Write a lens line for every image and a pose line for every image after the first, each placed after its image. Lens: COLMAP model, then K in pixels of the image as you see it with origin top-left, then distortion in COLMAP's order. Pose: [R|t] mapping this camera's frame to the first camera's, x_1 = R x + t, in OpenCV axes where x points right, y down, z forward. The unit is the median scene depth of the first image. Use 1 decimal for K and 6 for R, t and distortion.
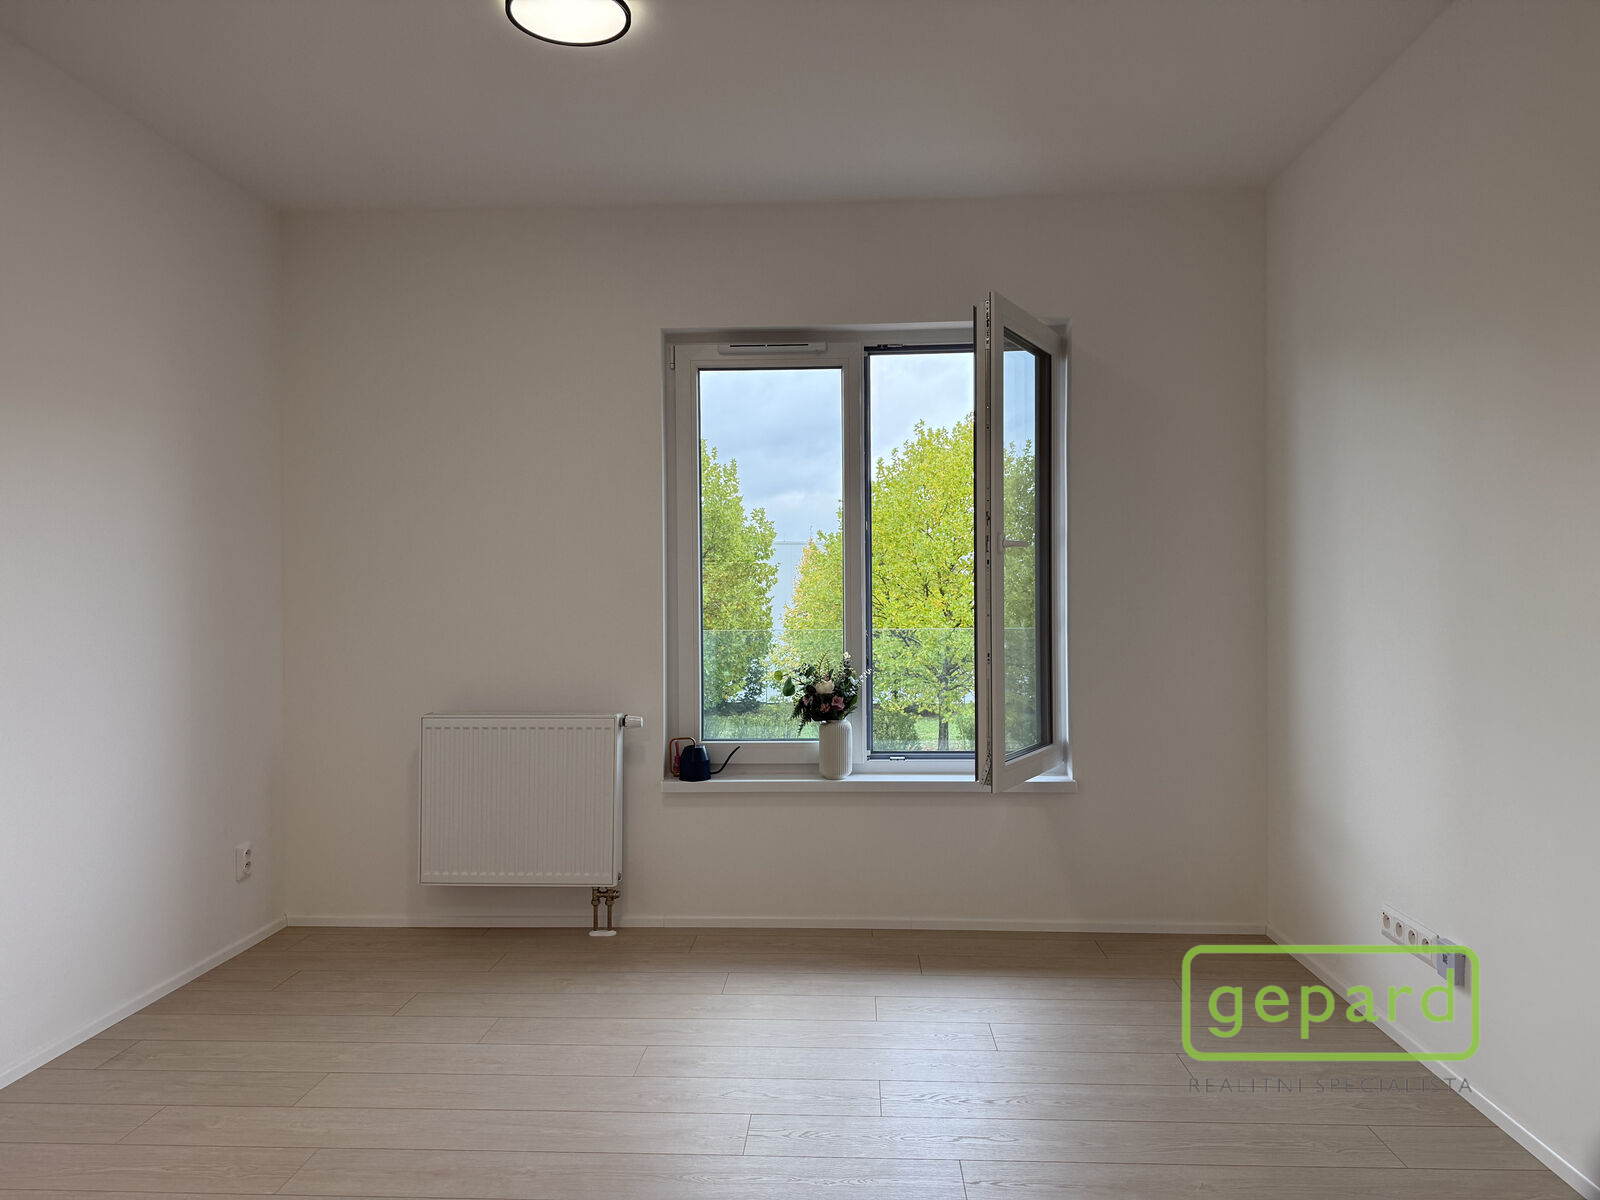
lens RADIAL K [[1091.1, 0, 786.7], [0, 1091.1, 603.0], [0, 0, 1]] dist [0.005379, -0.019339]
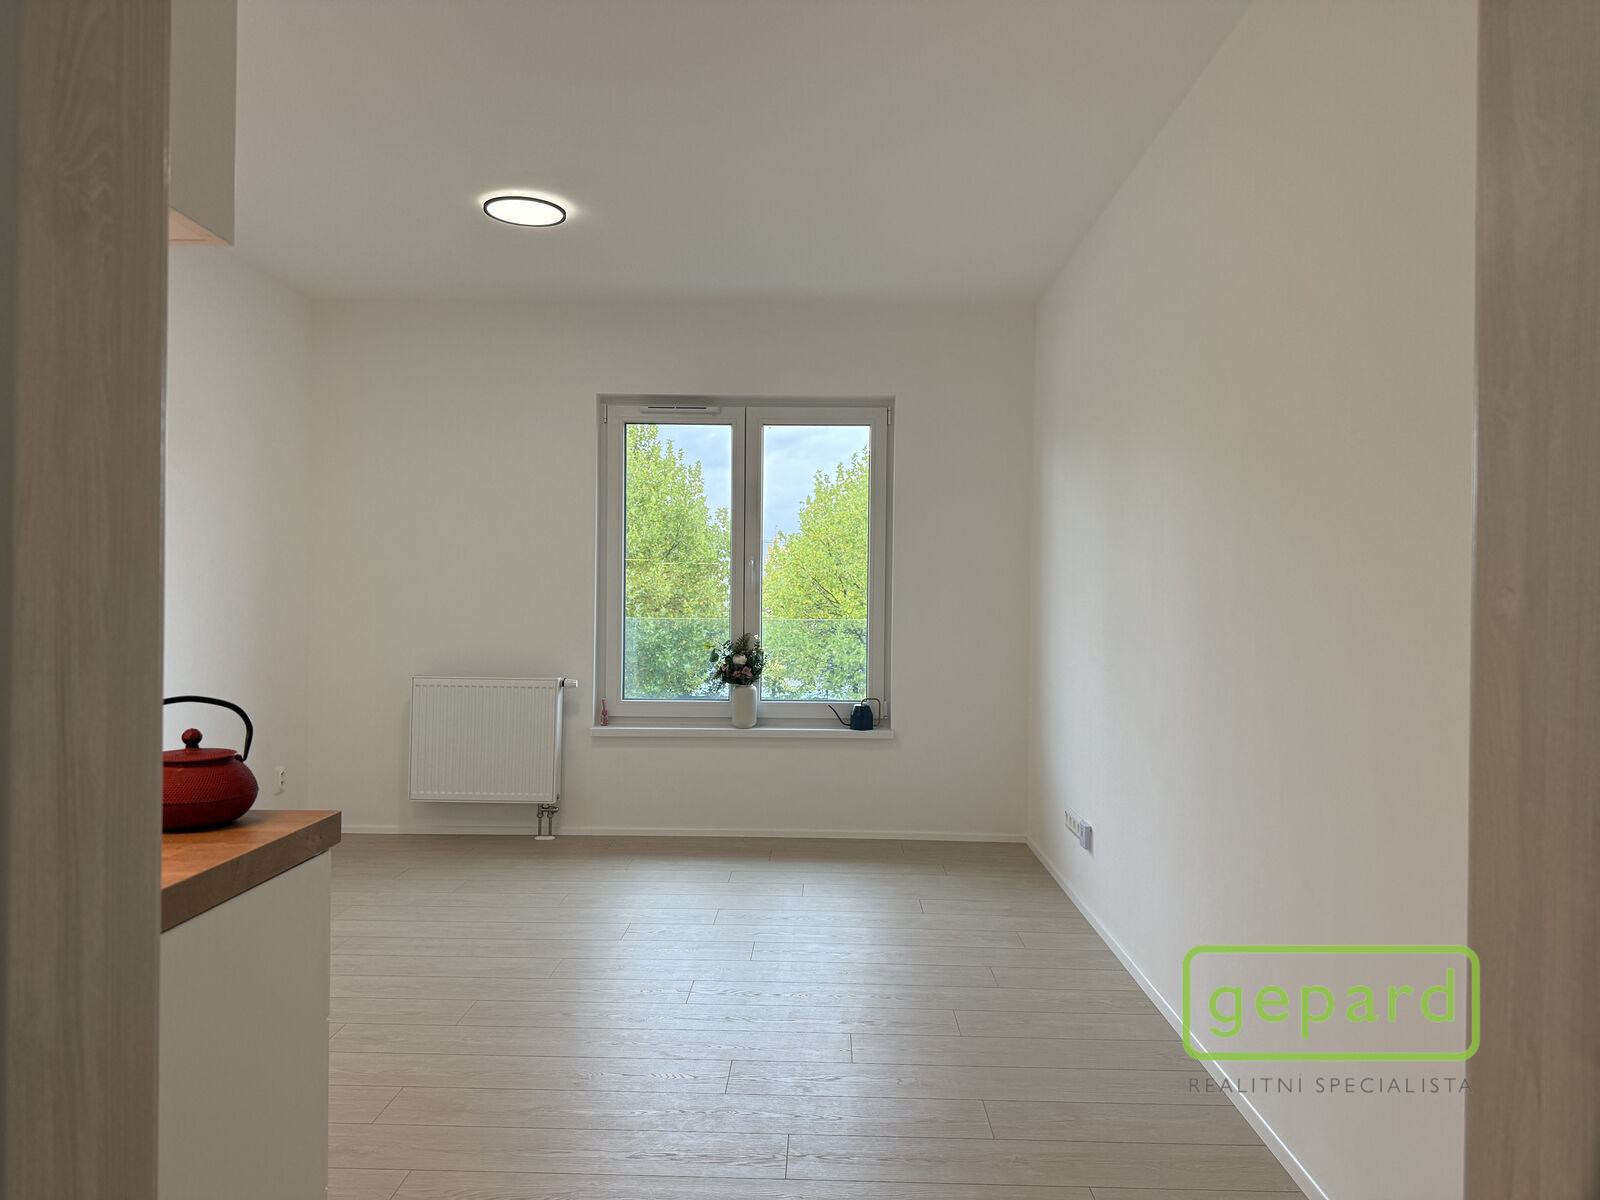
lens RADIAL K [[1091.1, 0, 808.9], [0, 1091.1, 602.0], [0, 0, 1]] dist [0.005379, -0.019339]
pose [[0.998799, 0.017156, 0.045888, 0.085815], [-0.017225, 0.999851, 0.001102, 0.000581], [-0.045862, -0.001891, 0.998946, -0.345790]]
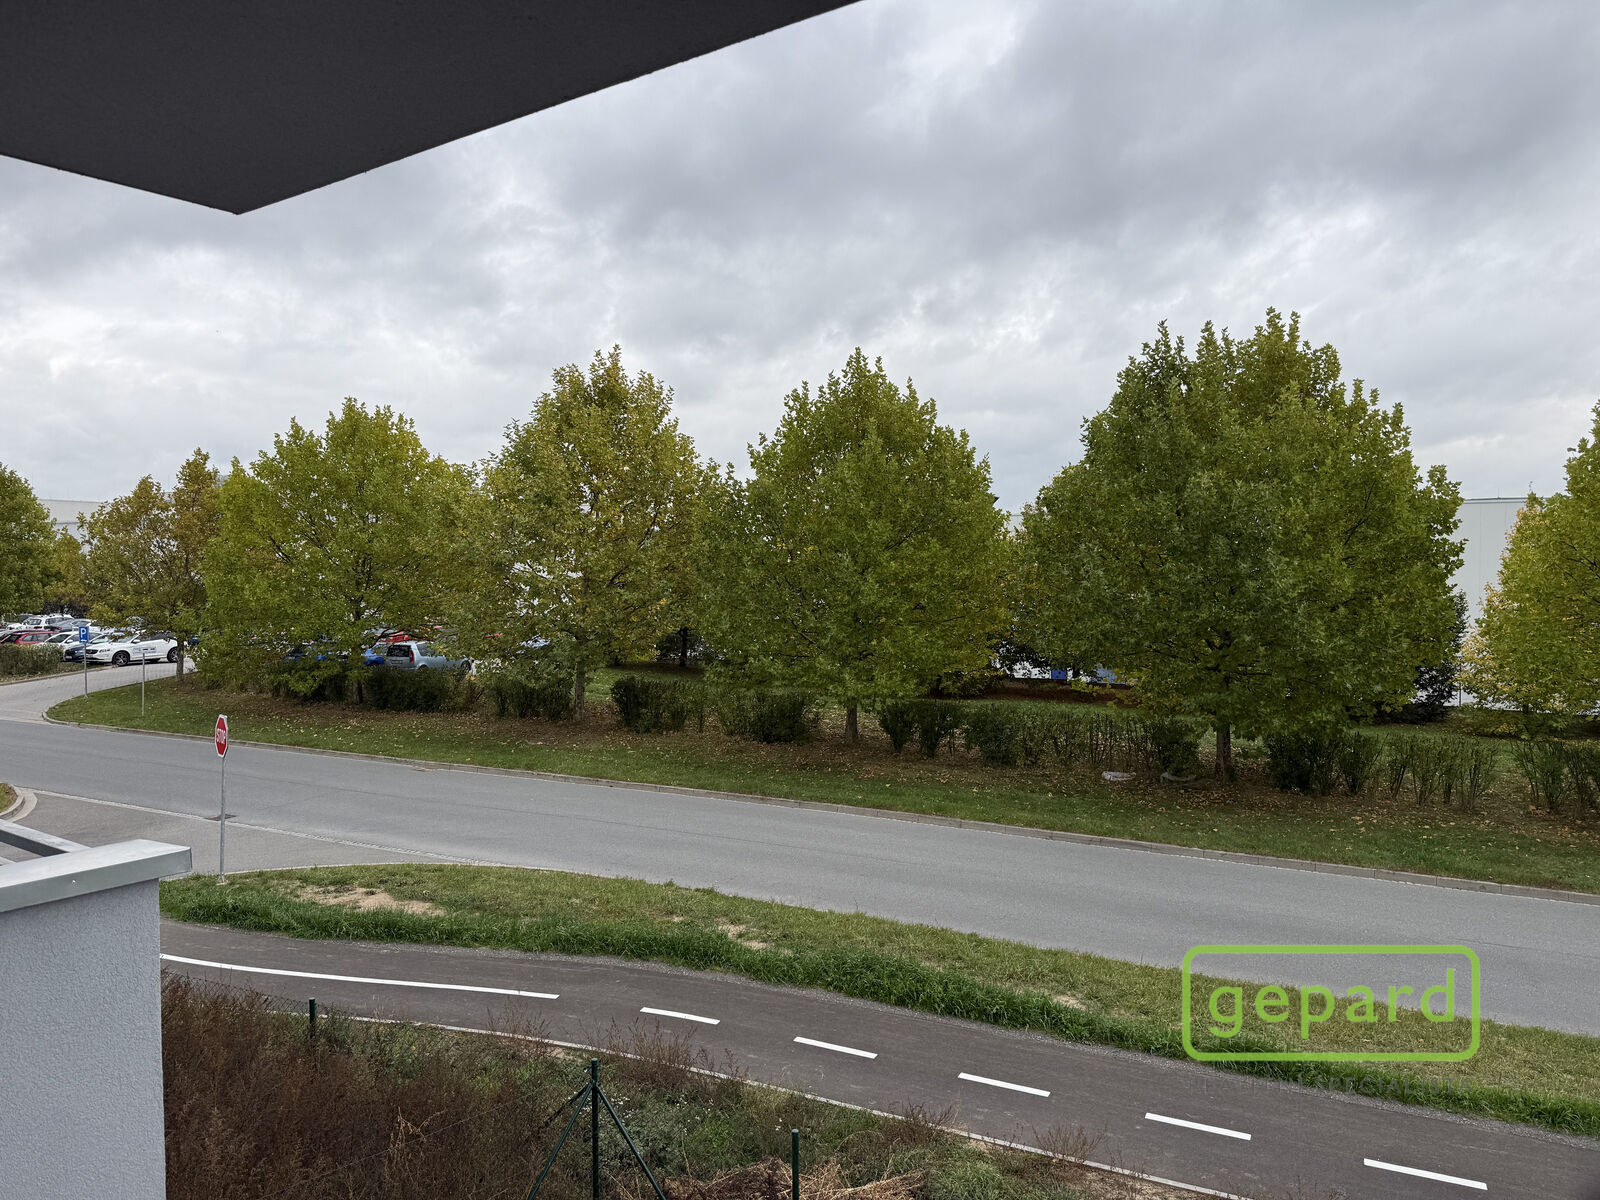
lens RADIAL K [[1091.1, 0, 795.9], [0, 1091.1, 592.4], [0, 0, 1]] dist [0.005379, -0.019339]
pose [[0.835113, 0.017364, -0.549804, 0.161977], [-0.002750, 0.999621, 0.027392, -0.153468], [0.550071, -0.021364, 0.834845, 1.029029]]
